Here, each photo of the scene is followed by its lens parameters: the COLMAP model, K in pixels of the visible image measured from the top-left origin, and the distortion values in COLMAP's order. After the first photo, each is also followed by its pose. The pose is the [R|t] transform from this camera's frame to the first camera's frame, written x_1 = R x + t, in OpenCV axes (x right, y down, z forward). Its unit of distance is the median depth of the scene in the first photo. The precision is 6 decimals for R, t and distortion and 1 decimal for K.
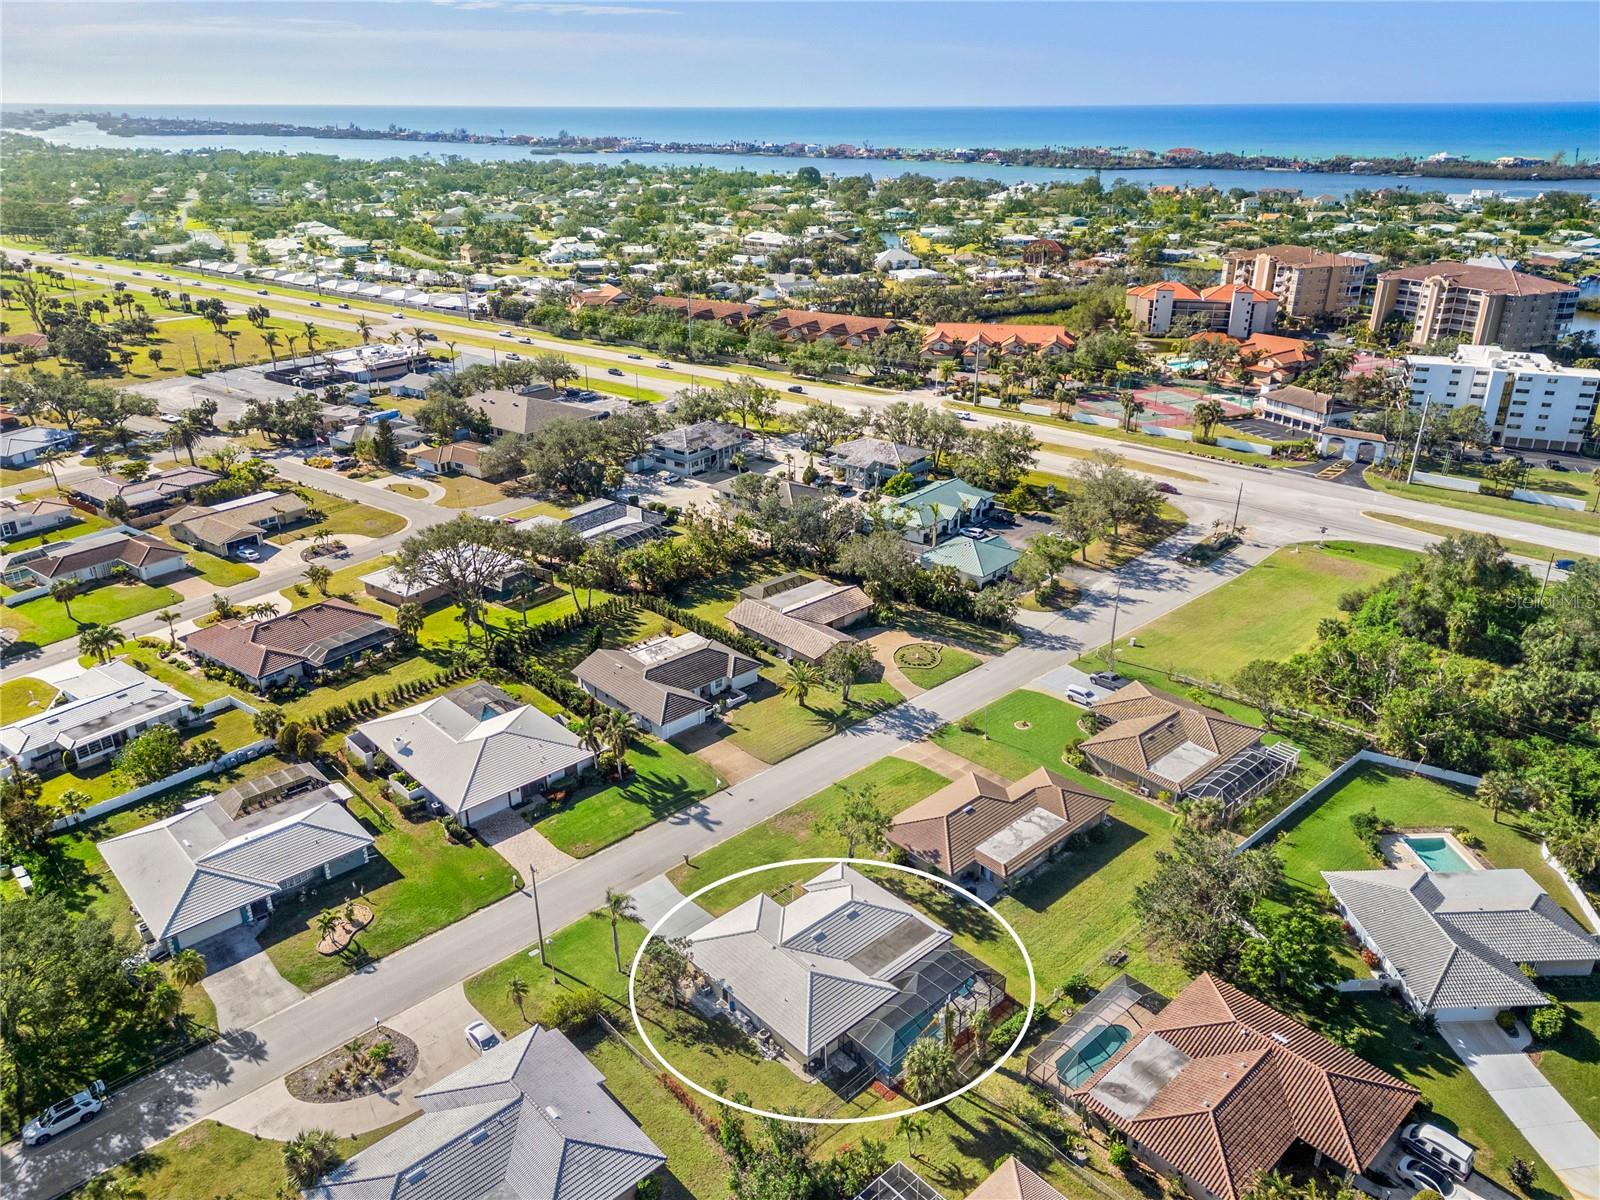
lens RADIAL K [[1161.0, 0, 799.5], [0, 1161.0, 578.2], [0, 0, 1]] dist [0.100609, -0.117732]
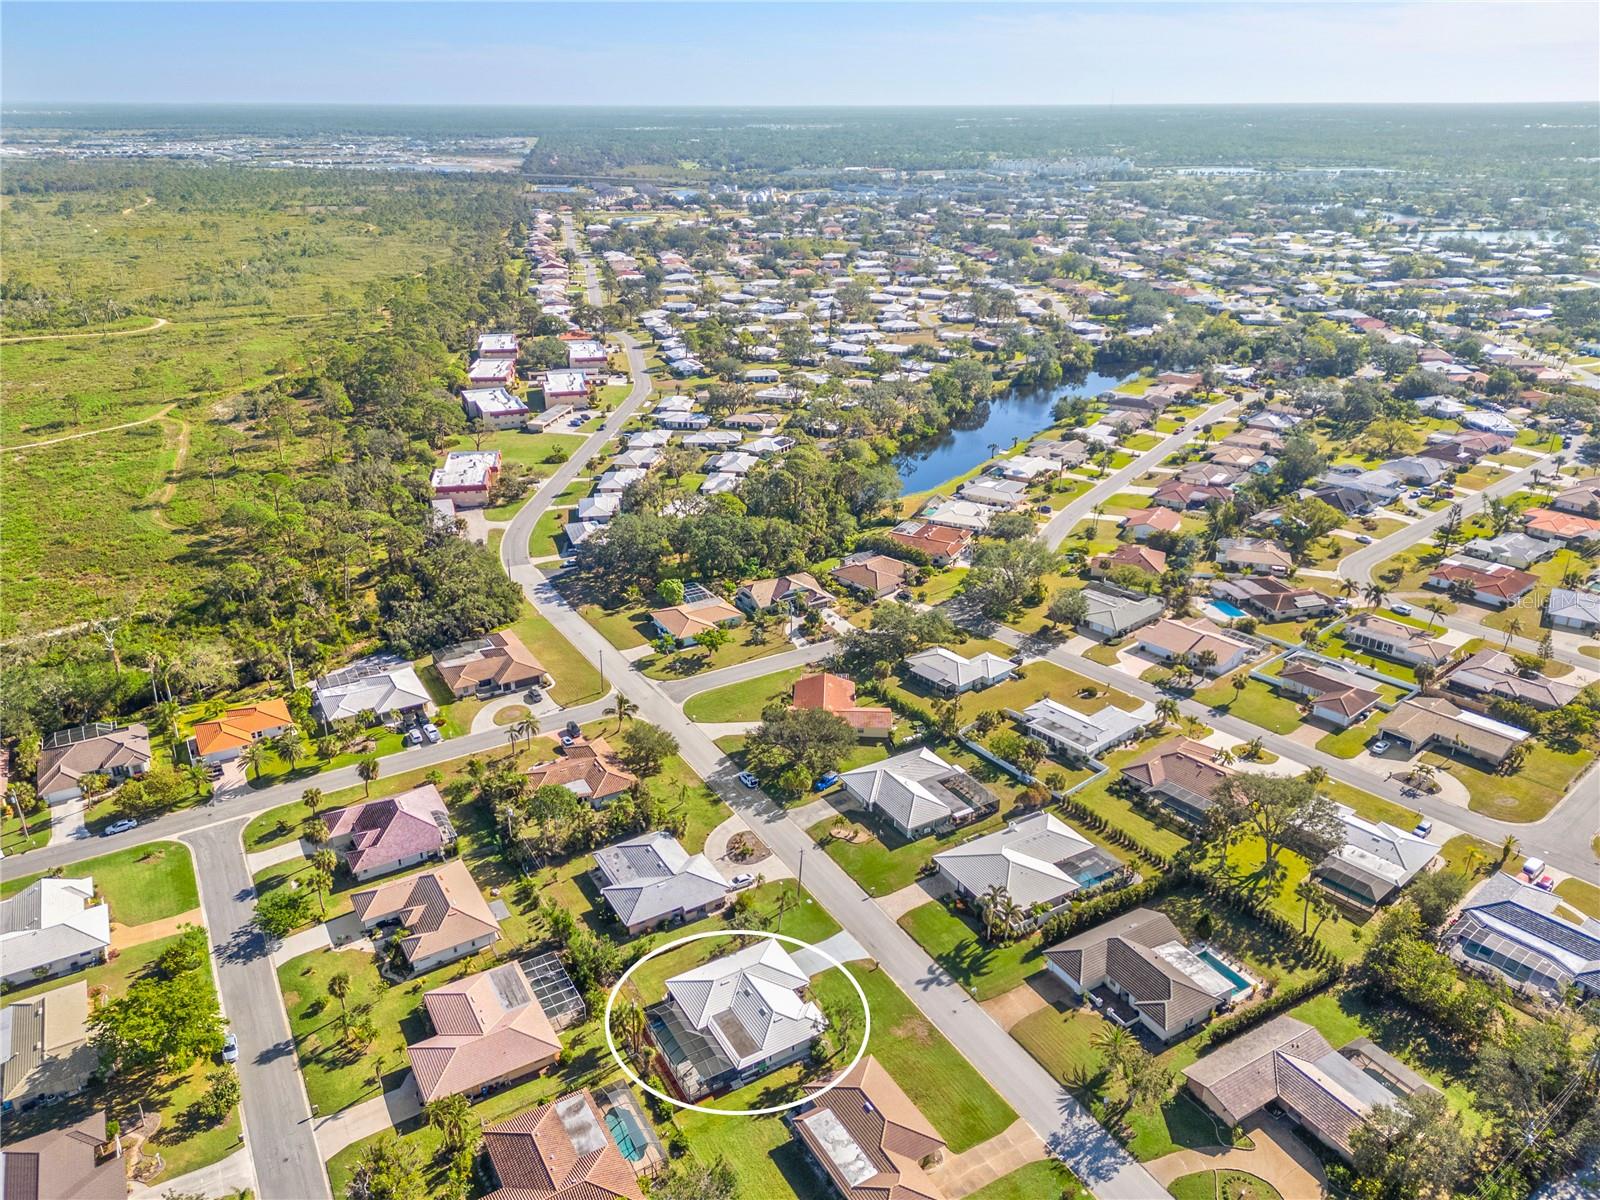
lens RADIAL K [[1136.1, 0, 804.6], [0, 1136.1, 602.3], [0, 0, 1]] dist [0.099213, -0.102266]
pose [[-0.214664, 0.391127, -0.894952, 0.948511], [-0.365975, 0.817341, 0.444991, -0.674328], [0.905529, 0.423053, -0.032311, 0.726626]]
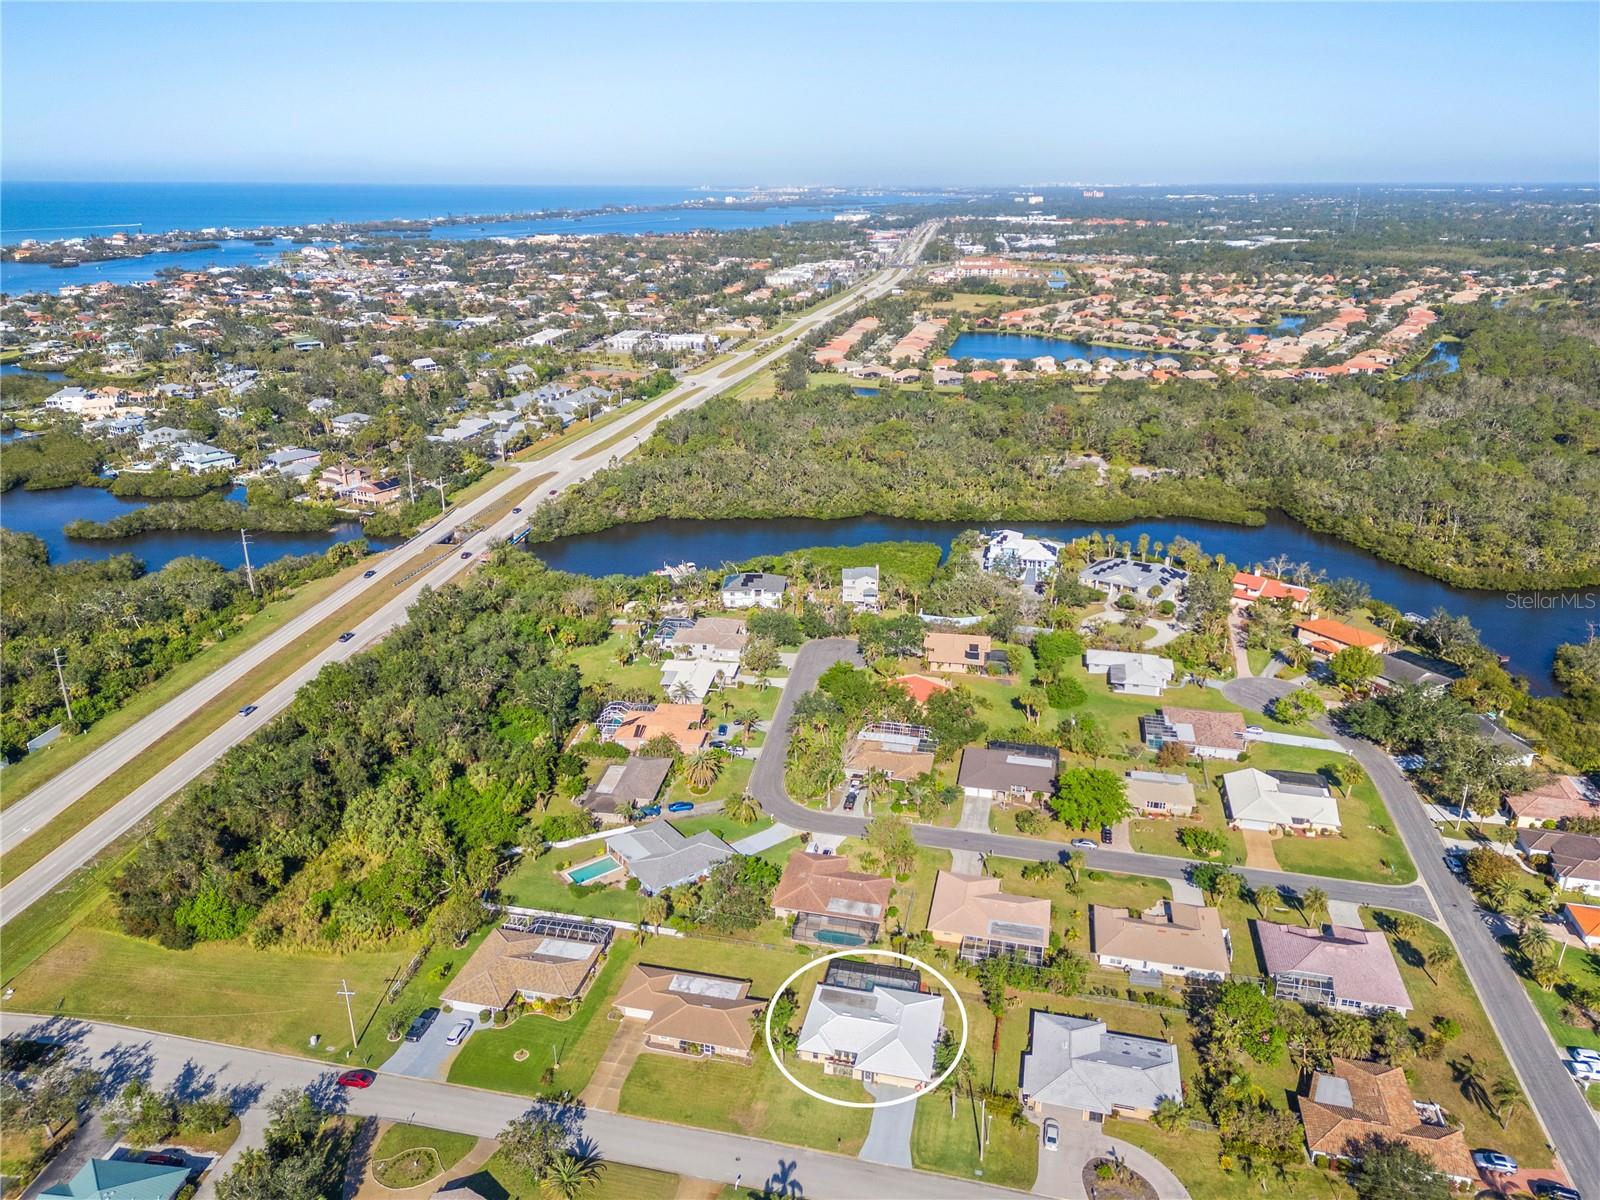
lens RADIAL K [[1136.1, 0, 804.6], [0, 1136.1, 602.3], [0, 0, 1]] dist [0.099213, -0.102266]
pose [[-0.566447, -0.285794, 0.772955, -0.830768], [0.305026, 0.798617, 0.518815, -0.850350], [-0.765570, 0.529653, -0.365200, 1.104791]]
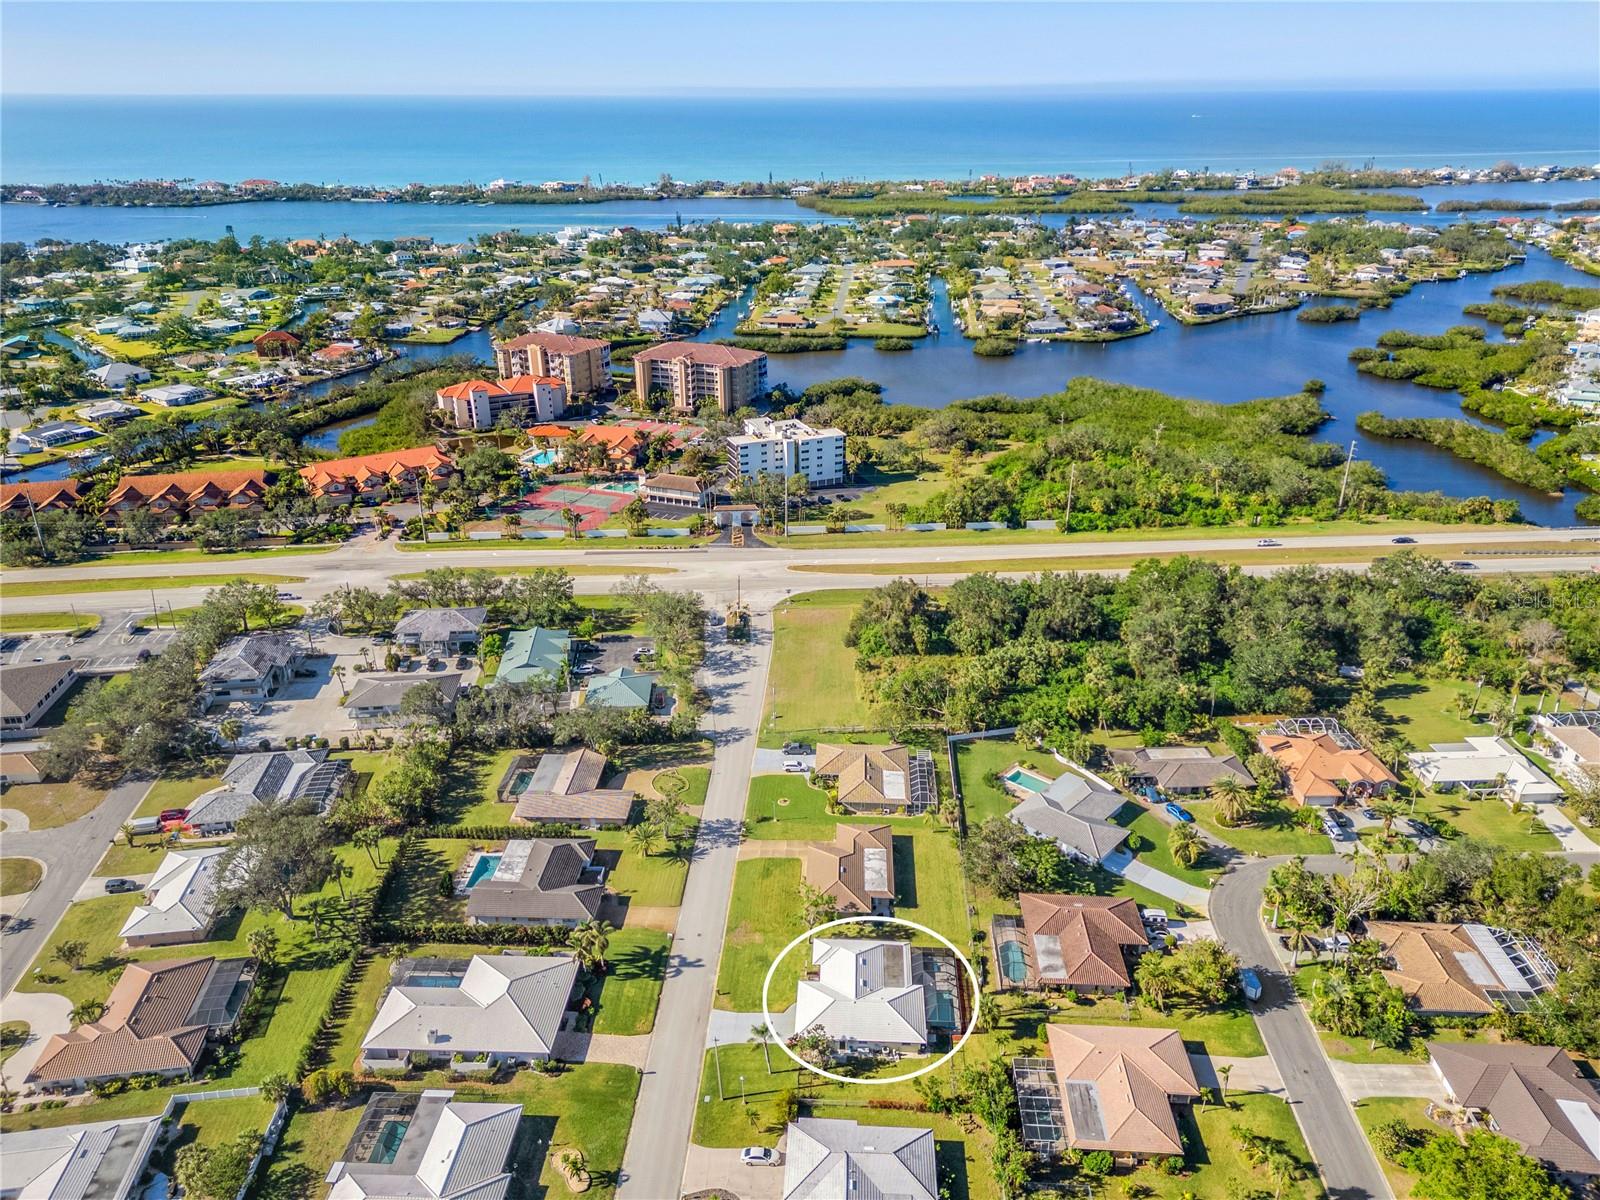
lens RADIAL K [[1136.1, 0, 804.6], [0, 1136.1, 602.3], [0, 0, 1]] dist [0.099213, -0.102266]
pose [[0.715100, -0.288568, 0.636679, -0.721051], [0.265484, 0.954685, 0.134517, -0.343449], [-0.646646, 0.072835, 0.759305, -0.142926]]
